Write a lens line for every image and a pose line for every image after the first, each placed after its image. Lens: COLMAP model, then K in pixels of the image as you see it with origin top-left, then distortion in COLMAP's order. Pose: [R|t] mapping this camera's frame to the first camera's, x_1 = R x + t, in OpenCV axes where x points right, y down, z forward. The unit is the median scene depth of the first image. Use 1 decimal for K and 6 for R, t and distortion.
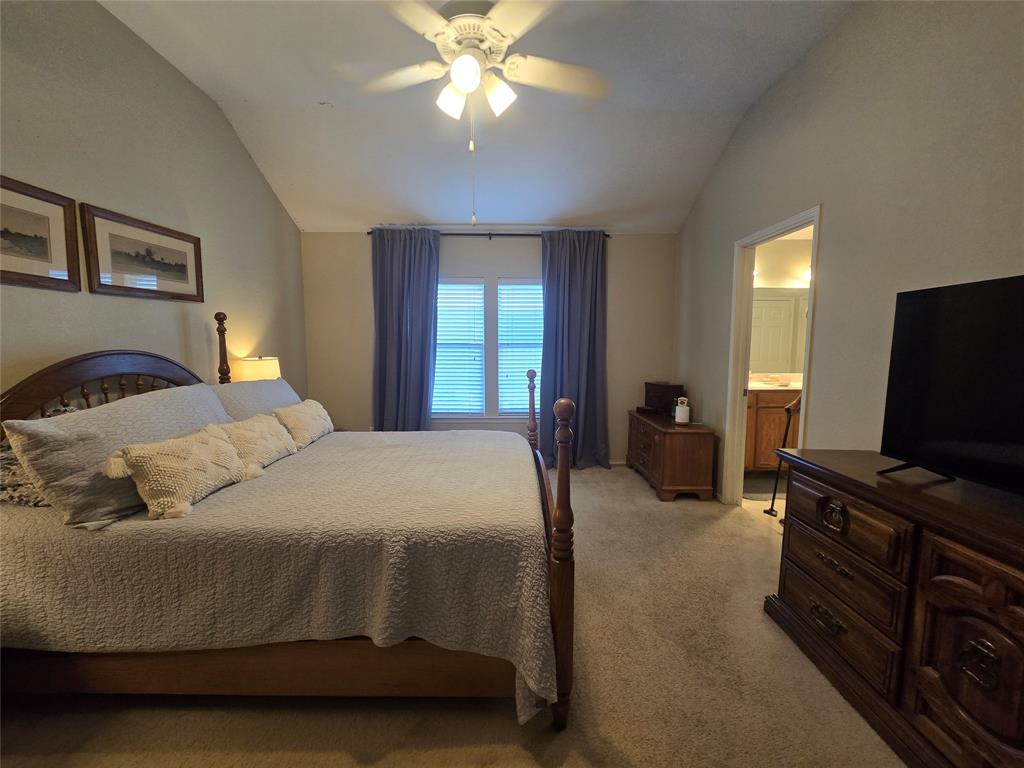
lens RADIAL K [[415.5, 0, 512.0], [0, 415.5, 384.0], [0, 0, 1]] dist [-0.005422, 0.000038]
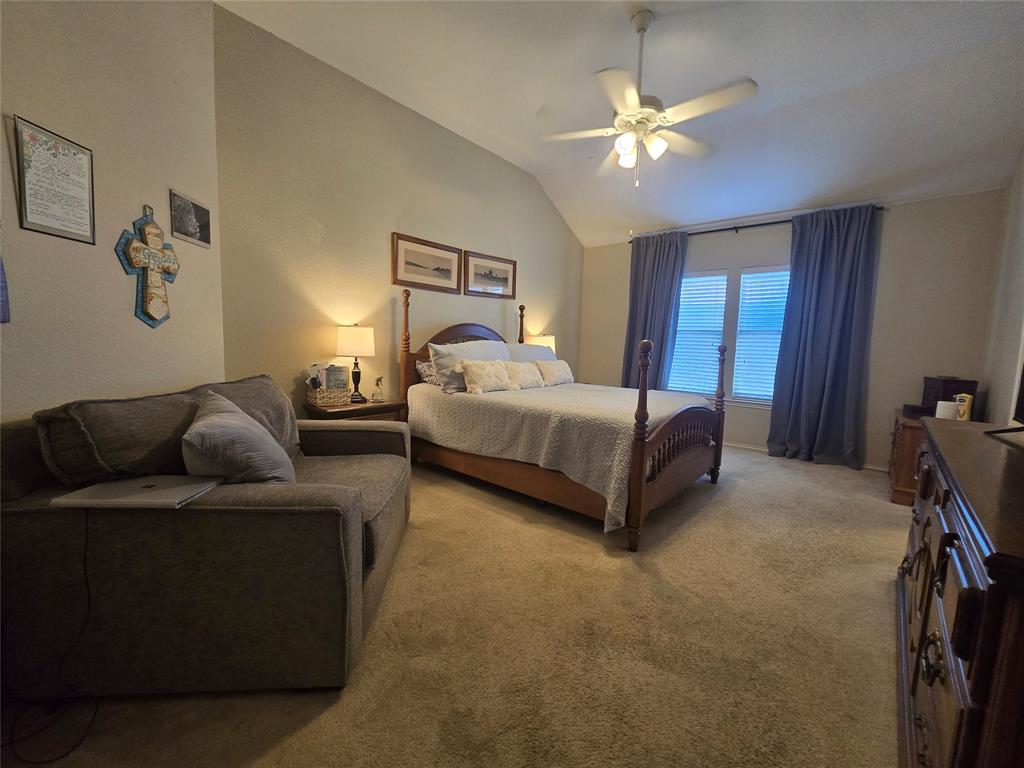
lens RADIAL K [[418.7, 0, 512.7], [0, 418.7, 383.6], [0, 0, 1]] dist [-0.003650, 0.000984]
pose [[0.749783, 0.085495, -0.656137, 0.481360], [-0.092450, 0.995427, 0.024060, 0.126173], [0.655193, 0.042620, 0.754258, -0.329891]]
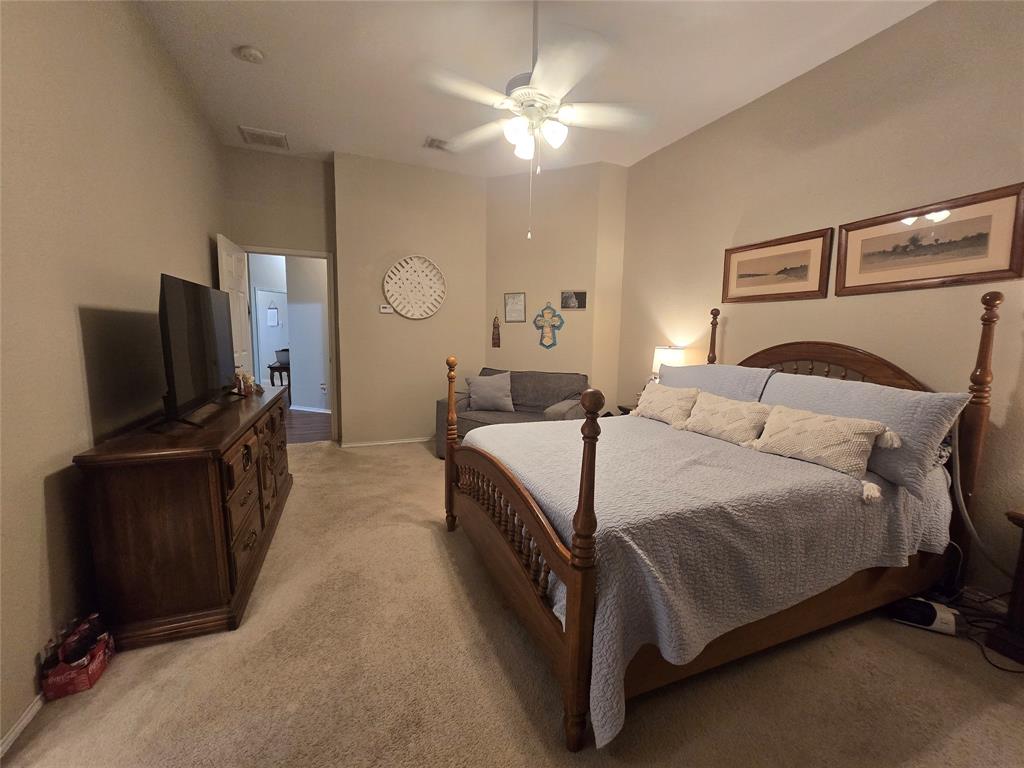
lens RADIAL K [[418.7, 0, 512.7], [0, 418.7, 383.6], [0, 0, 1]] dist [-0.003650, 0.000984]
pose [[-0.930139, 0.019413, -0.366695, 0.341005], [-0.060644, 0.976768, 0.205537, -0.149418], [0.362166, 0.213416, -0.907353, 1.706089]]
